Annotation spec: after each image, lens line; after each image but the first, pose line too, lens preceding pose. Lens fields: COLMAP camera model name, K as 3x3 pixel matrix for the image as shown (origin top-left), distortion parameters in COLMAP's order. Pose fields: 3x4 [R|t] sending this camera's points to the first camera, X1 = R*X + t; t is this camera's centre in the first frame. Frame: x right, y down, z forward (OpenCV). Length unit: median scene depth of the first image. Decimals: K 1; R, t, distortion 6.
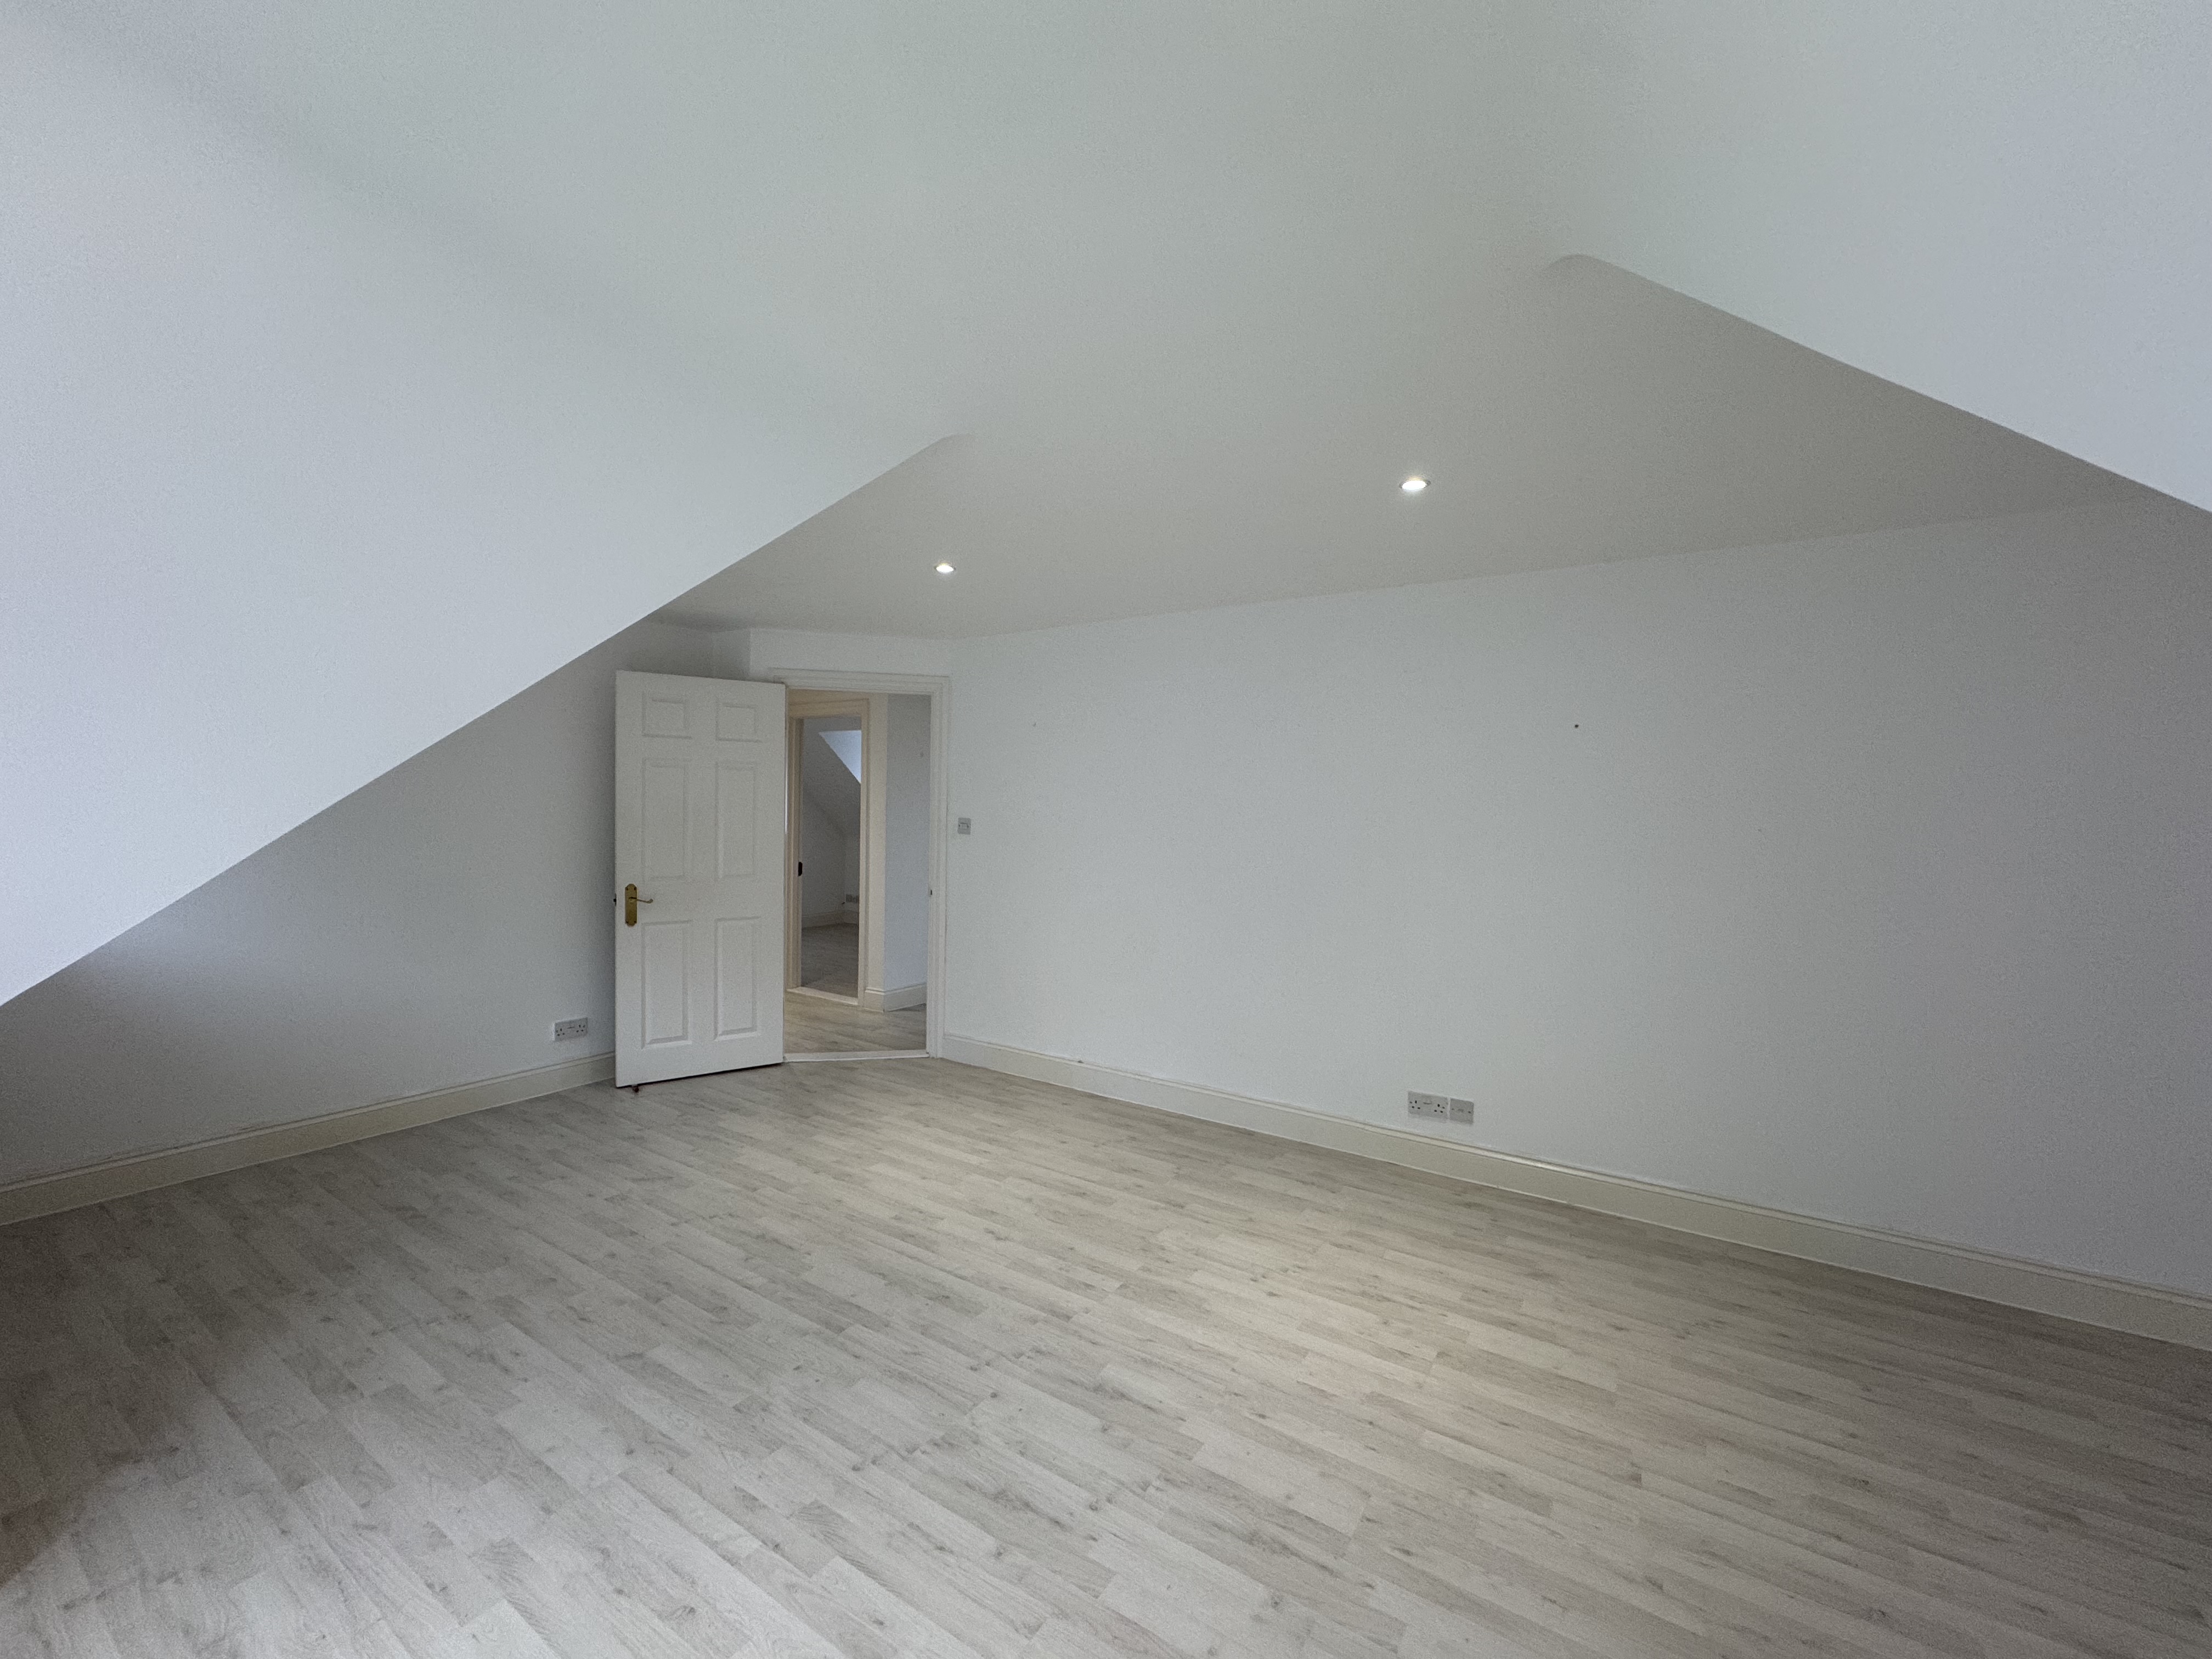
lens RADIAL K [[883.6, 0, 1107.8], [0, 883.6, 832.5], [0, 0, 1]] dist [-0.008249, 0.001211]
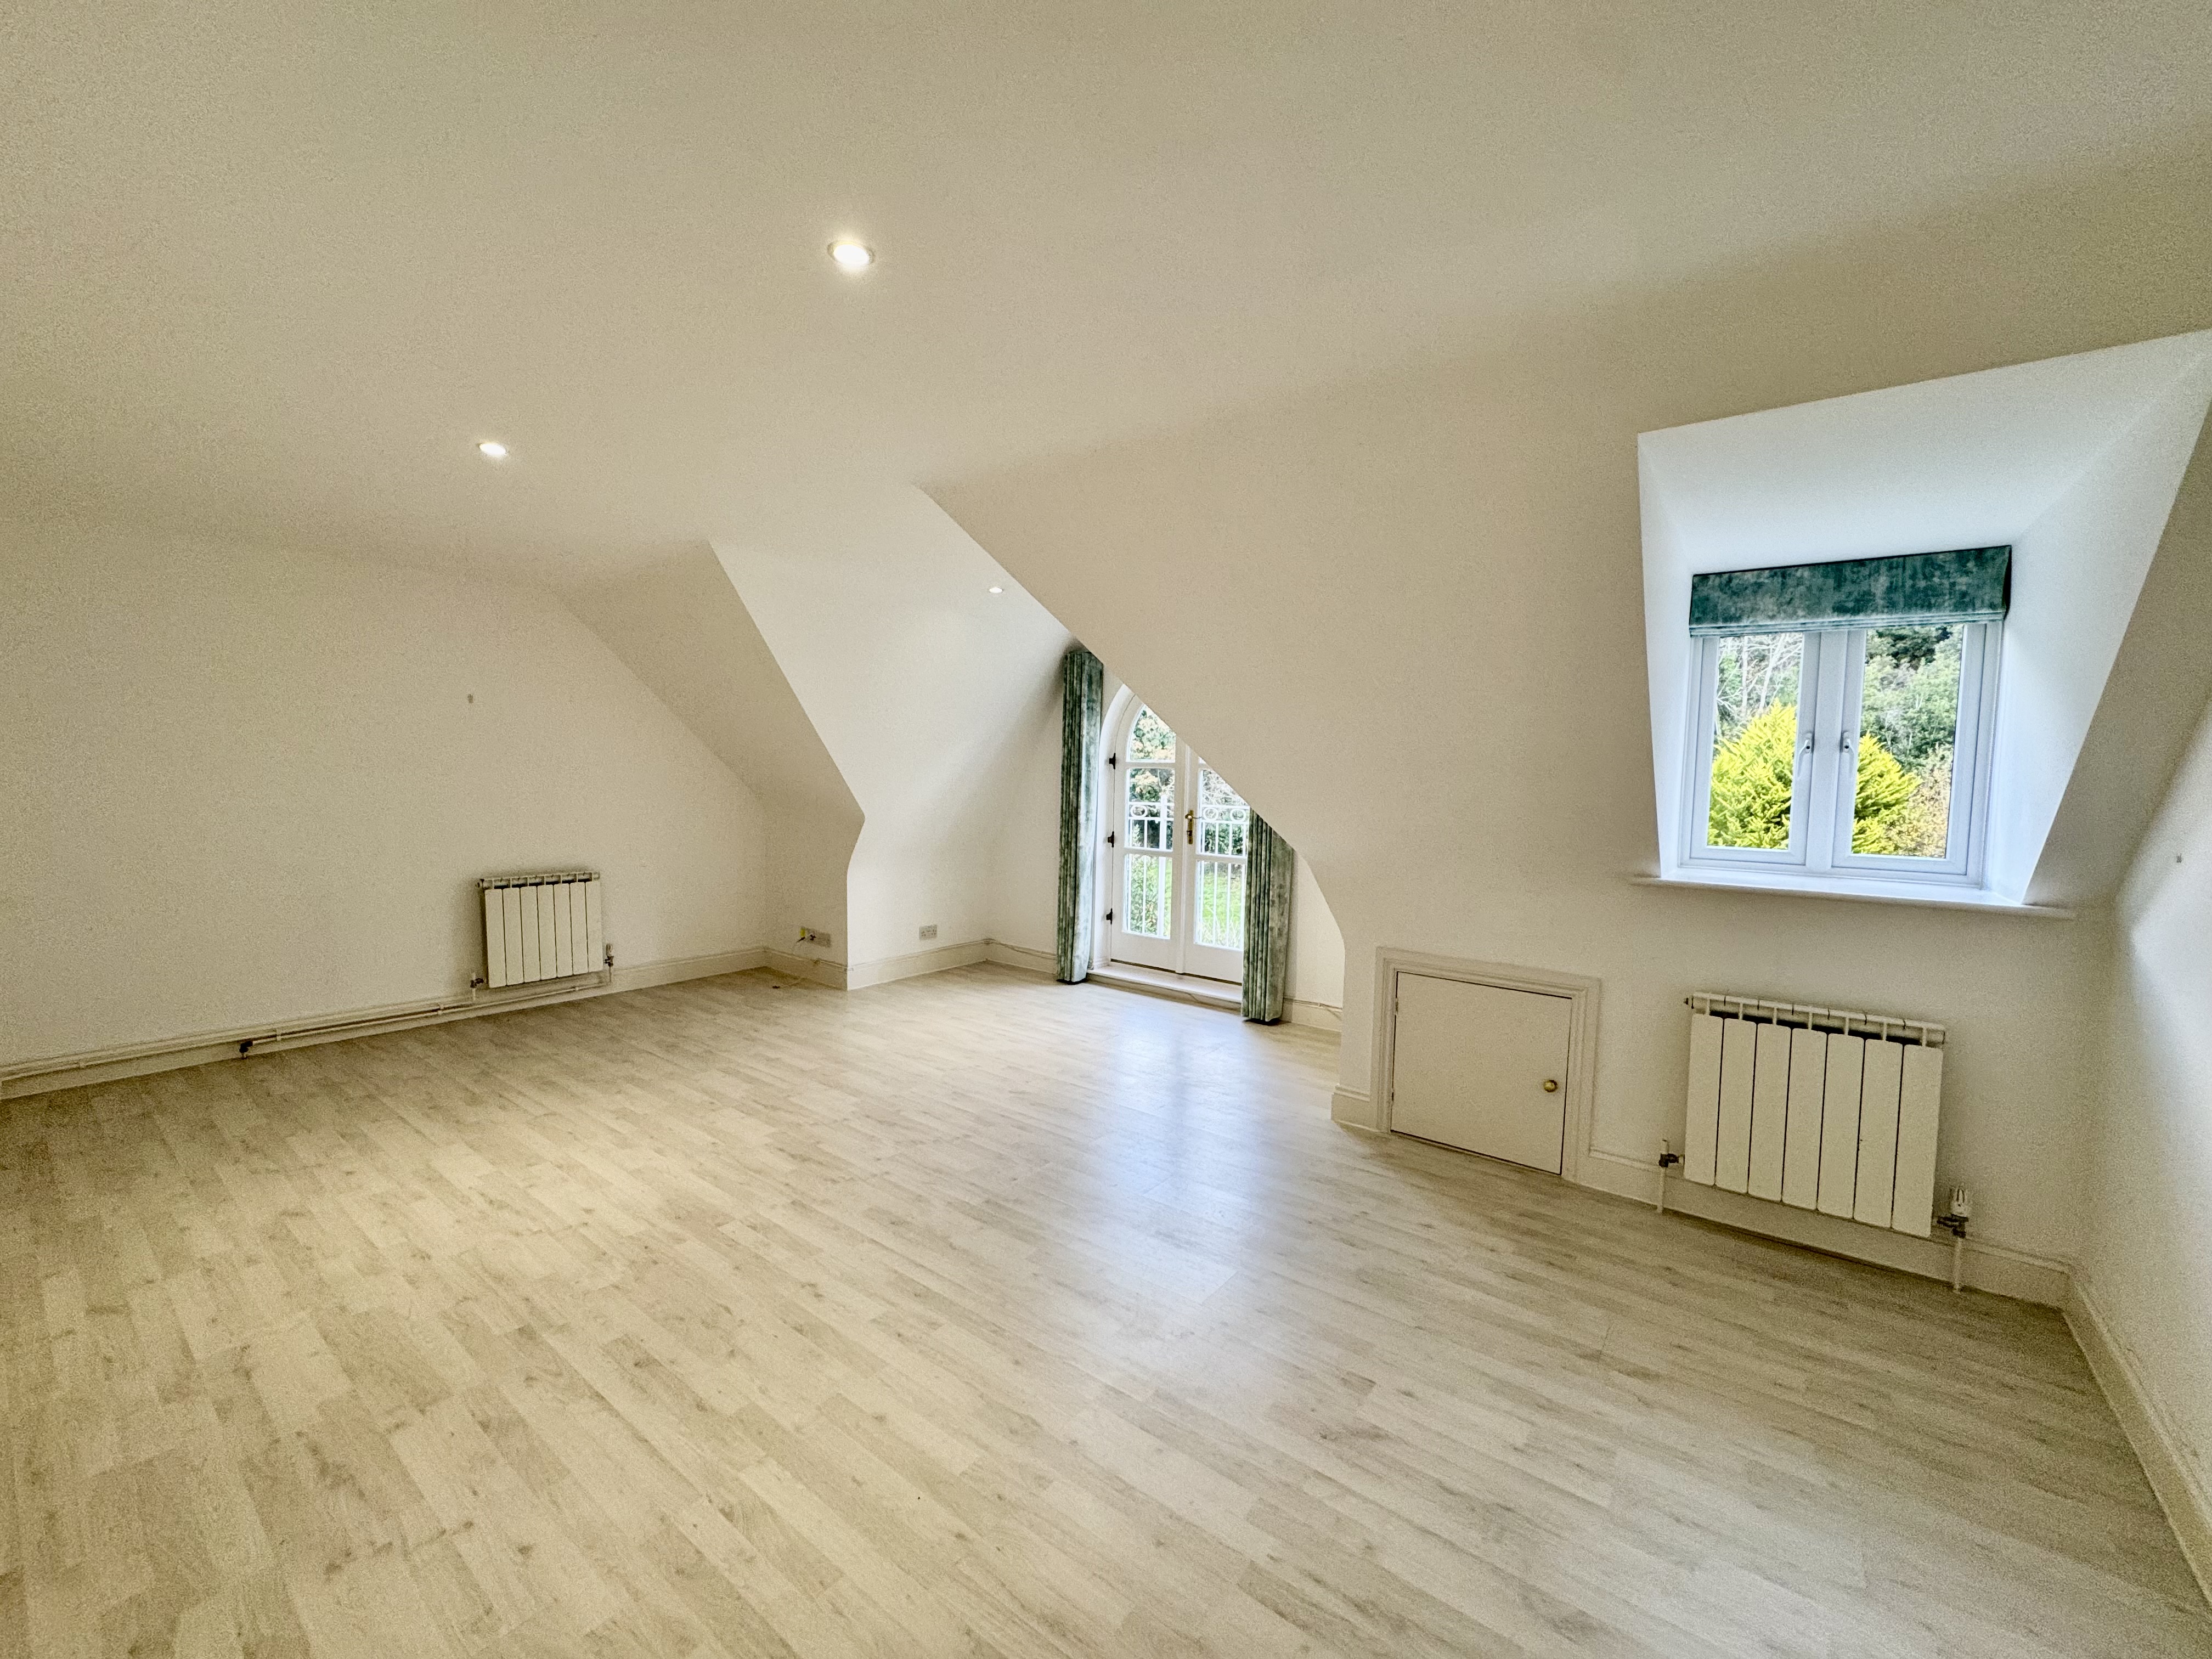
lens RADIAL K [[883.6, 0, 1112.0], [0, 883.6, 835.2], [0, 0, 1]] dist [-0.008249, 0.001211]
pose [[-0.996555, -0.045786, 0.069147, -0.464836], [-0.038538, 0.993961, 0.102747, -0.051439], [-0.073434, 0.099728, -0.992301, 1.860205]]
